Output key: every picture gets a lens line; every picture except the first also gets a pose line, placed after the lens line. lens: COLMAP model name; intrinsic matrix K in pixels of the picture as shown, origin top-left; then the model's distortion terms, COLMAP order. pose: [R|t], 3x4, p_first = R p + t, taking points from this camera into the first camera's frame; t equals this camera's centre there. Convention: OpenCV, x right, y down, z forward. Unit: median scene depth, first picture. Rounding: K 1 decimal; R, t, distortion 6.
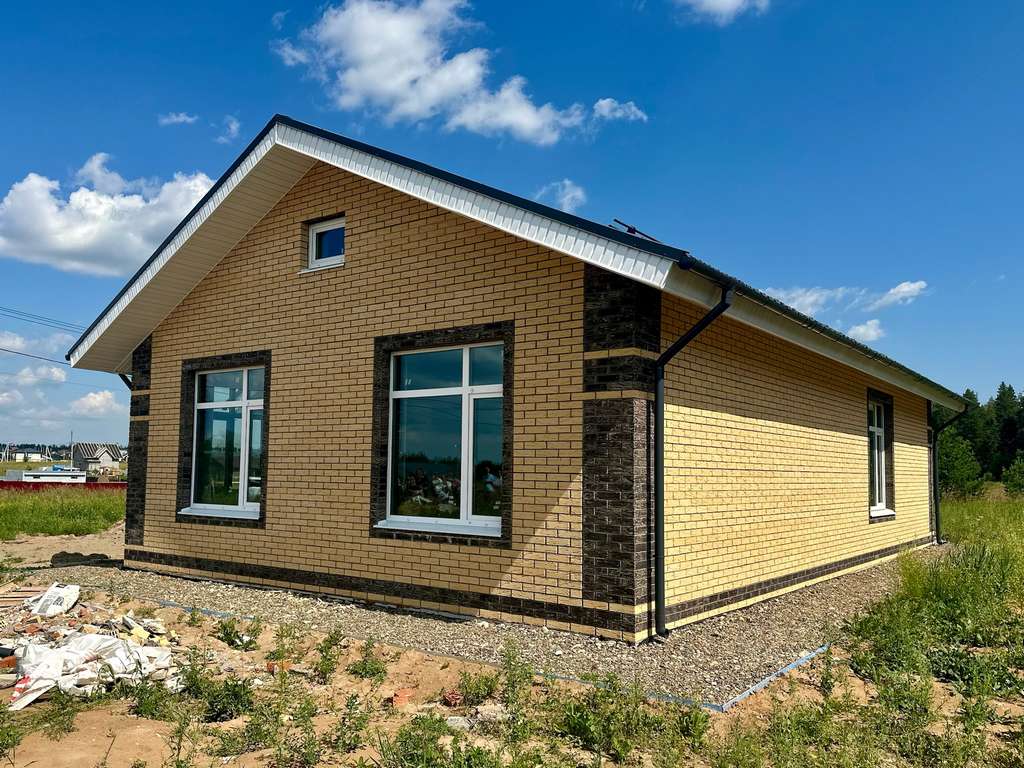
lens RADIAL K [[820.6, 0, 457.0], [0, 820.6, 419.8], [0, 0, 1]] dist [0.065560, -0.039187]
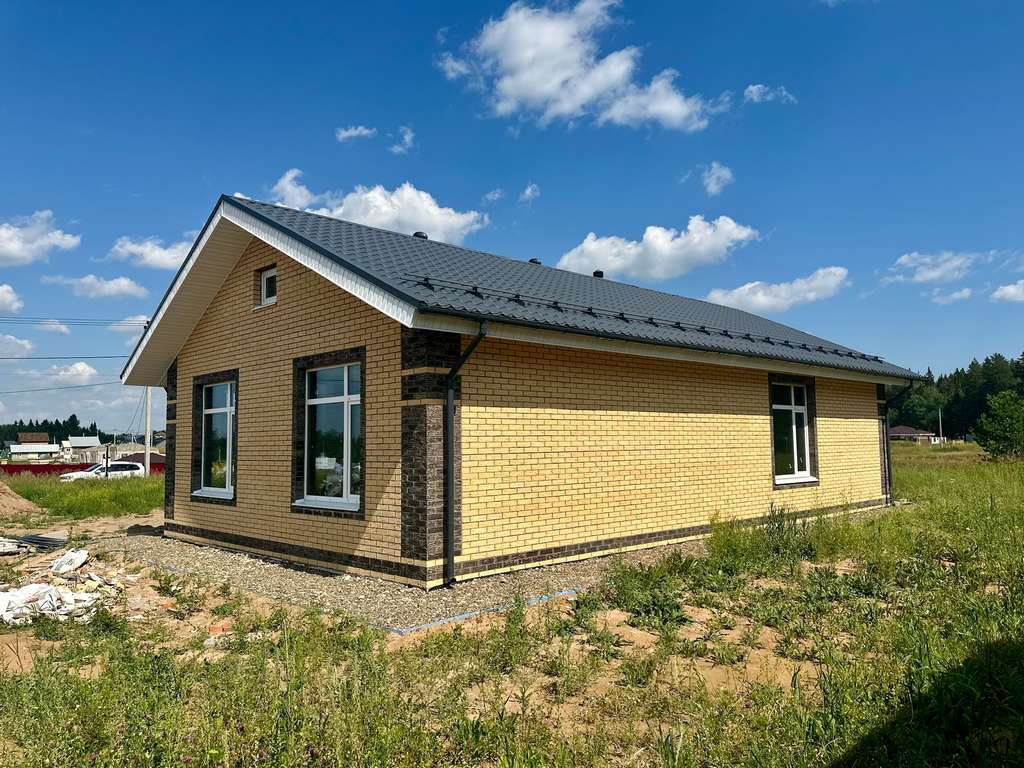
lens RADIAL K [[764.9, 0, 513.9], [0, 764.9, 385.1], [0, 0, 1]] dist [0.019950, 0.000811]
pose [[0.990810, -0.038411, -0.129690, 0.401564], [0.036605, 0.999197, -0.016287, -0.025712], [0.130211, 0.011390, 0.991421, -0.161452]]
